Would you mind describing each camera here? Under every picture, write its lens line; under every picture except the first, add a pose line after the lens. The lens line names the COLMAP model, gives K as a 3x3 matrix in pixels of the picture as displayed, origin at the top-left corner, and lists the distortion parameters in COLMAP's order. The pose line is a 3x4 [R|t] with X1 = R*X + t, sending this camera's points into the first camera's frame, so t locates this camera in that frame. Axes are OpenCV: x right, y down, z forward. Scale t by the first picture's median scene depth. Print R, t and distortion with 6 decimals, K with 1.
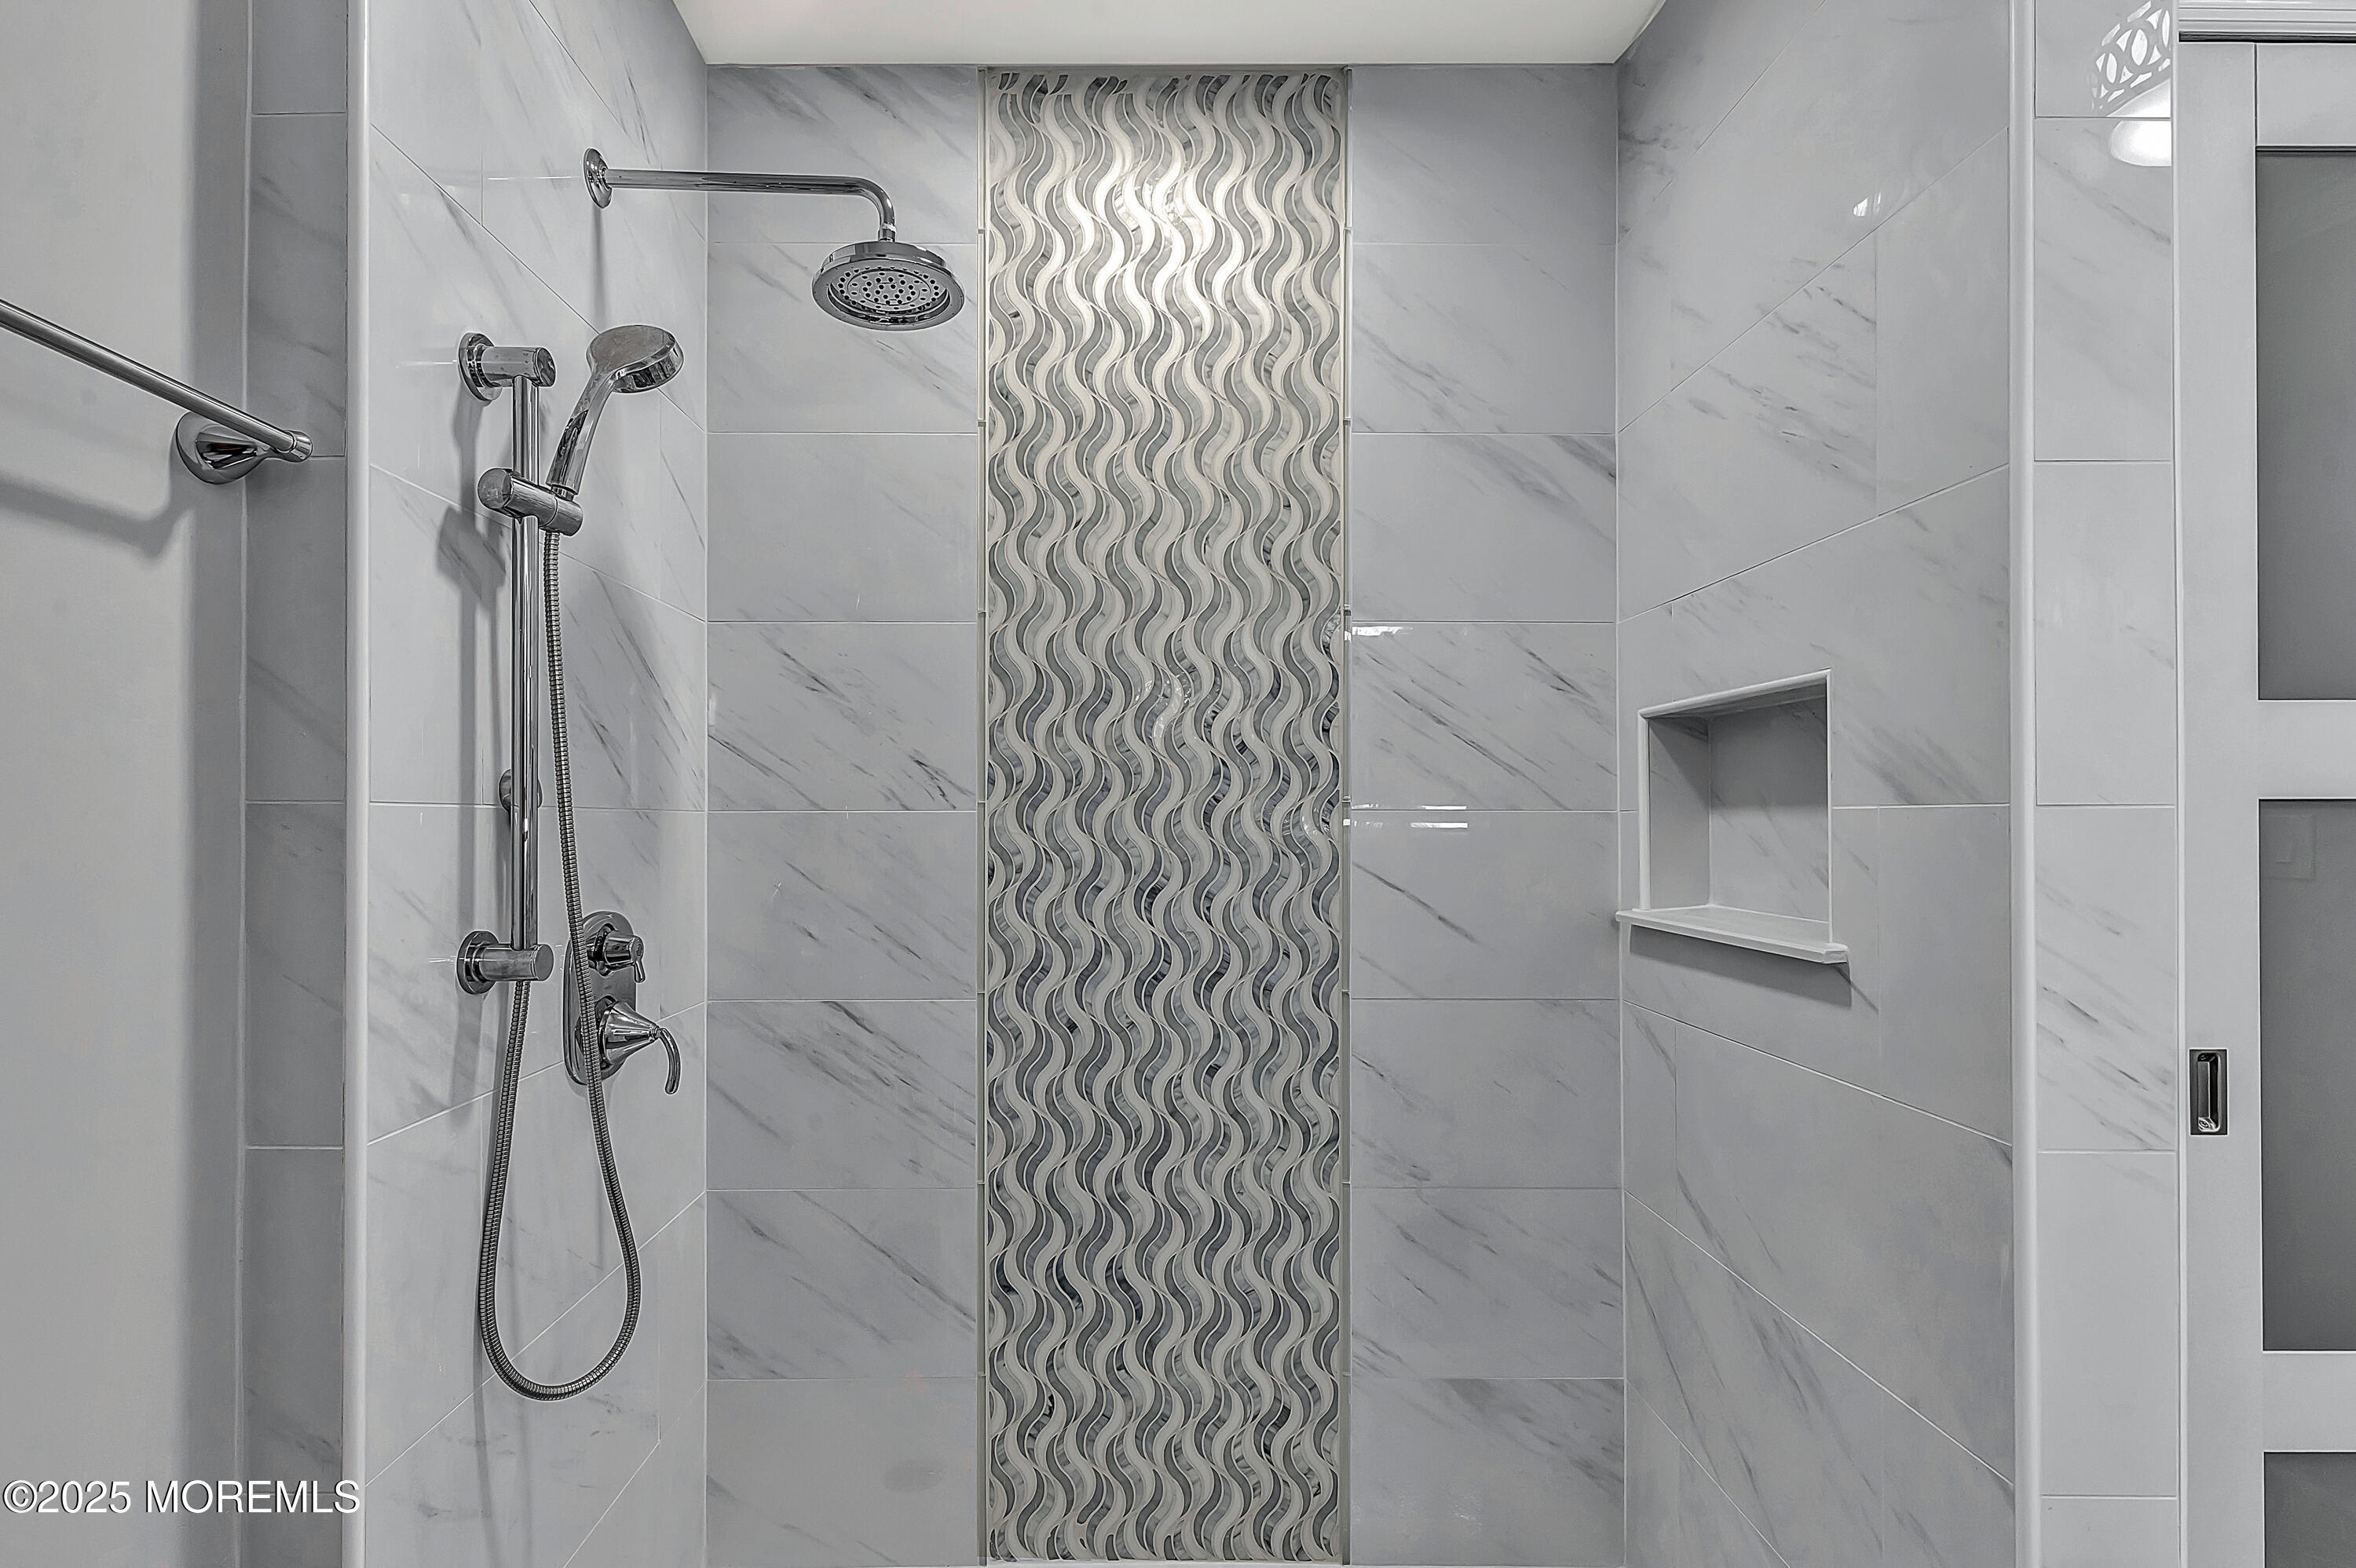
lens RADIAL K [[1080.4, 0, 1146.5], [0, 1080.4, 836.0], [0, 0, 1]] dist [0.007094, -0.001612]
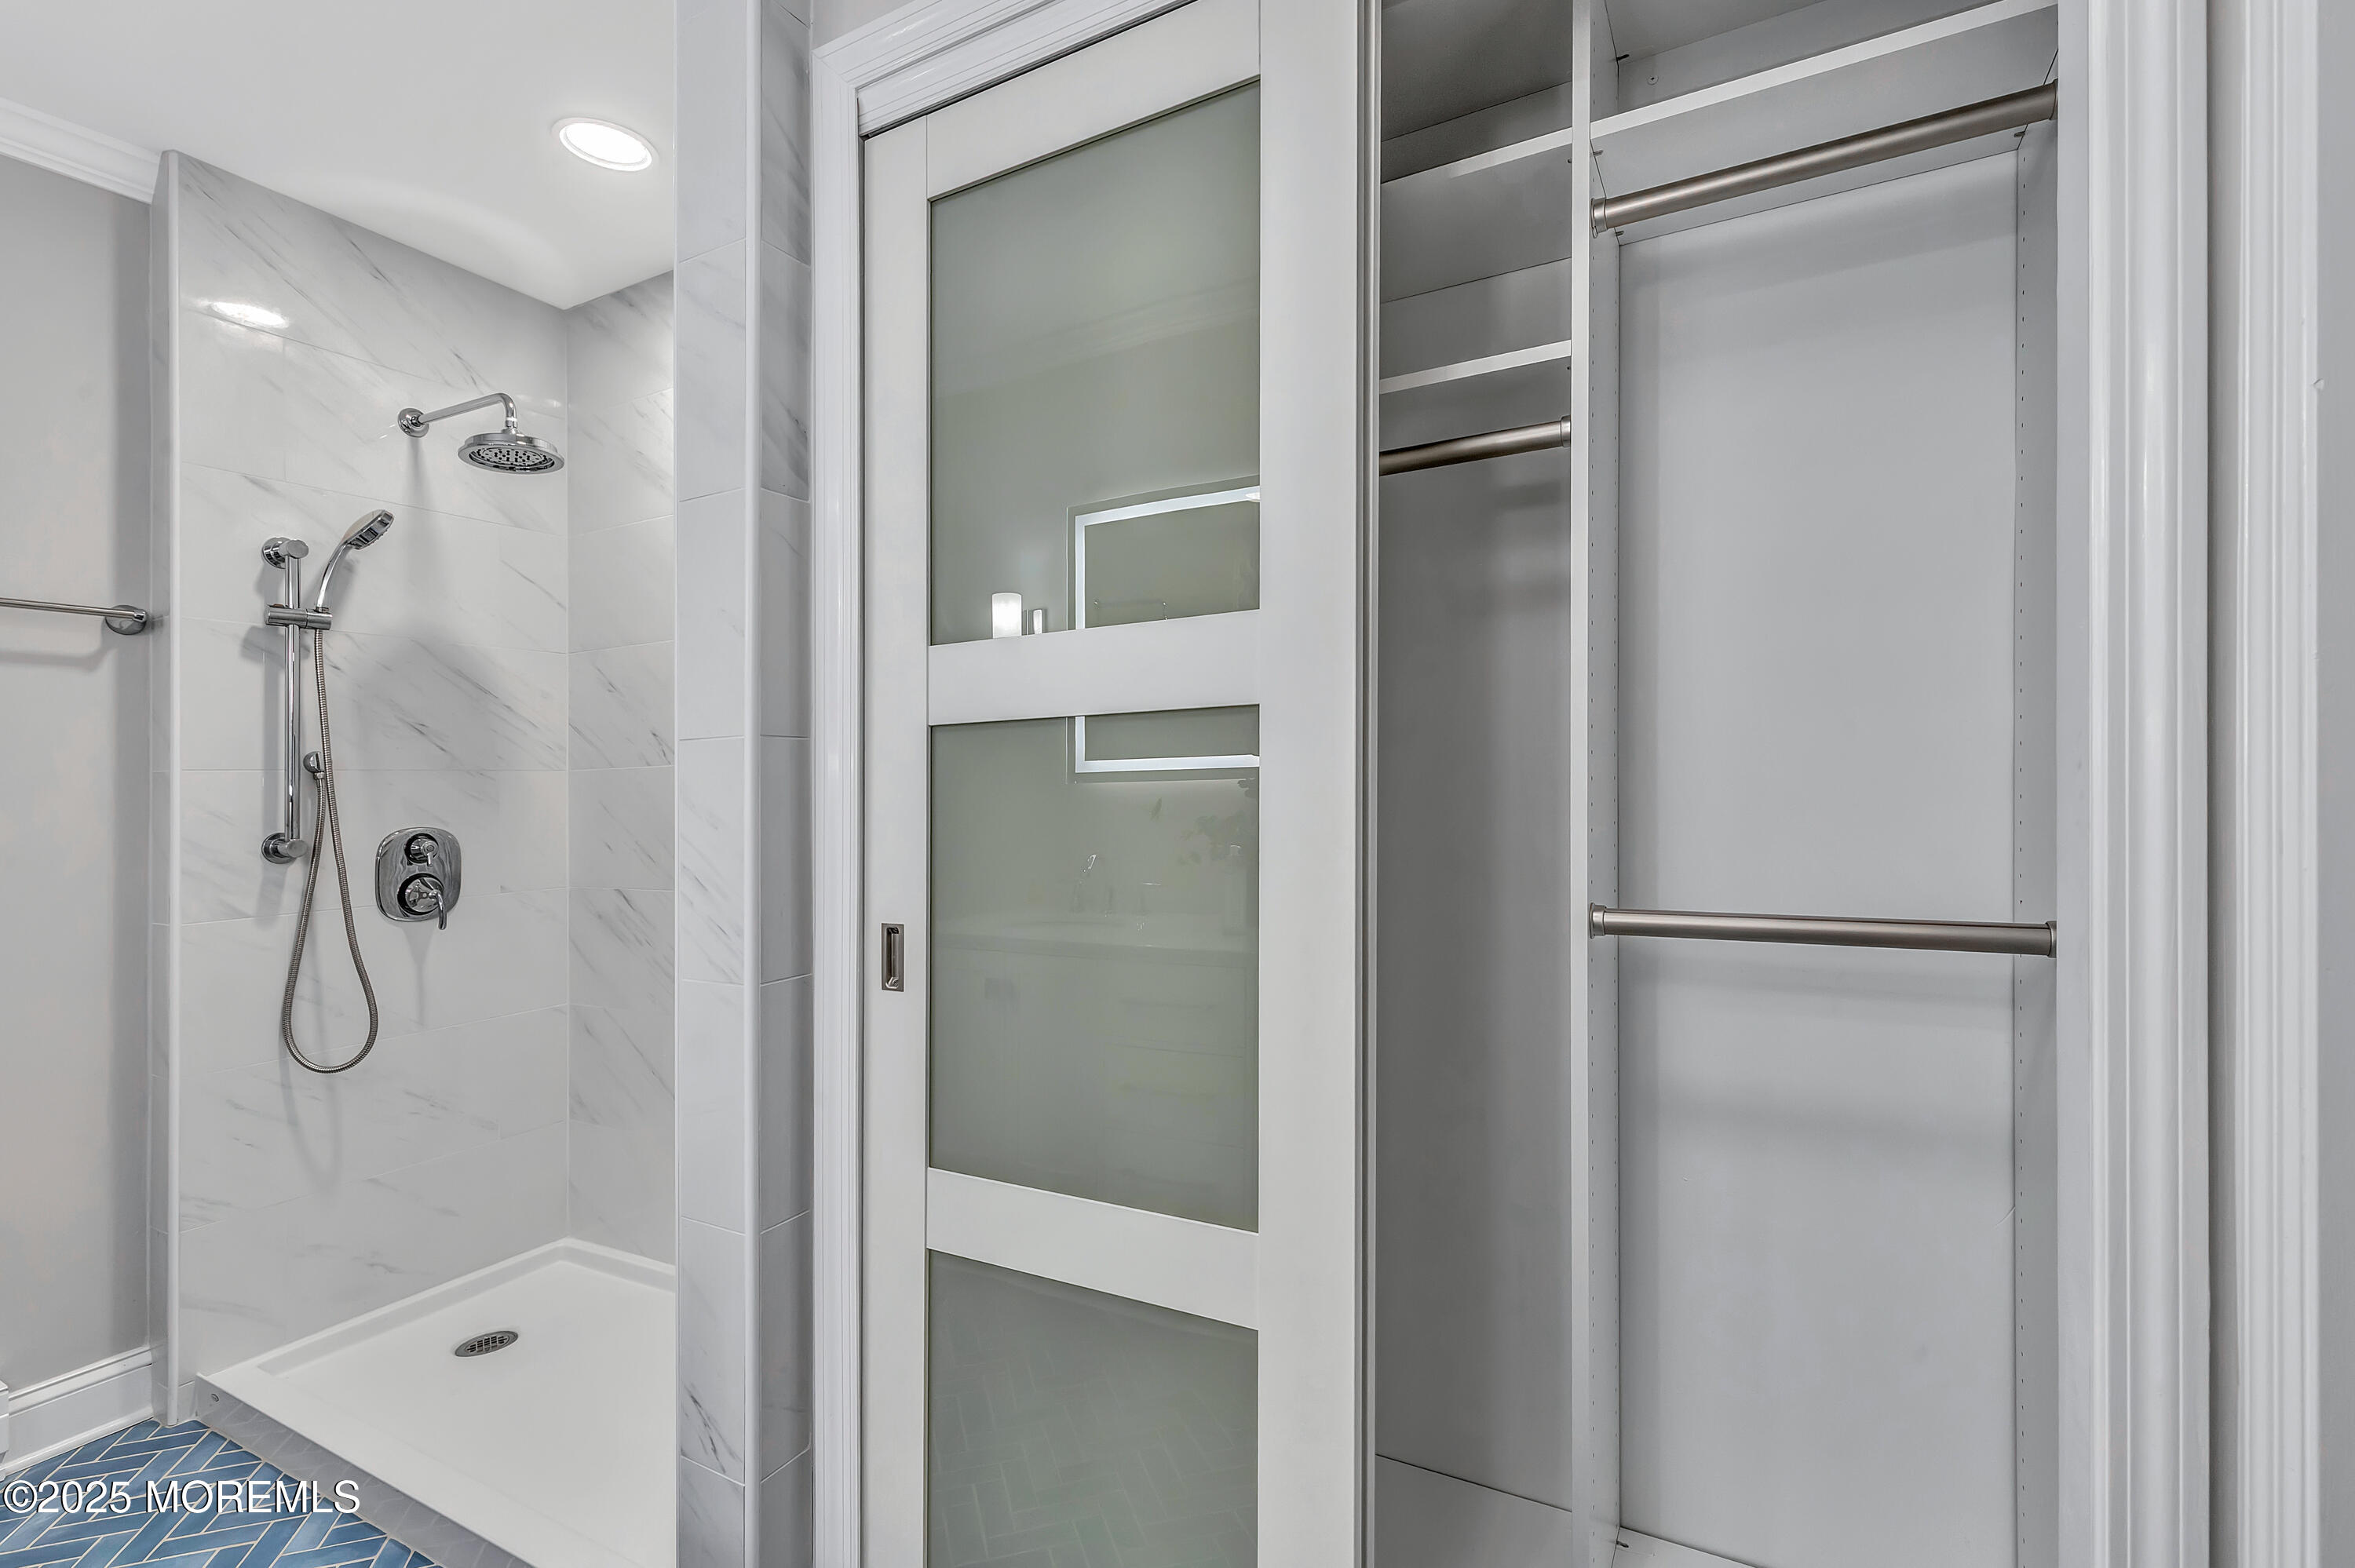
lens RADIAL K [[1079.9, 0, 1165.4], [0, 1079.9, 783.6], [0, 0, 1]] dist [0.007094, -0.001612]
pose [[0.868319, -0.022475, -0.495496, 1.841120], [0.017708, 0.999741, -0.014315, 0.056165], [0.495689, 0.003656, 0.868492, 0.062039]]
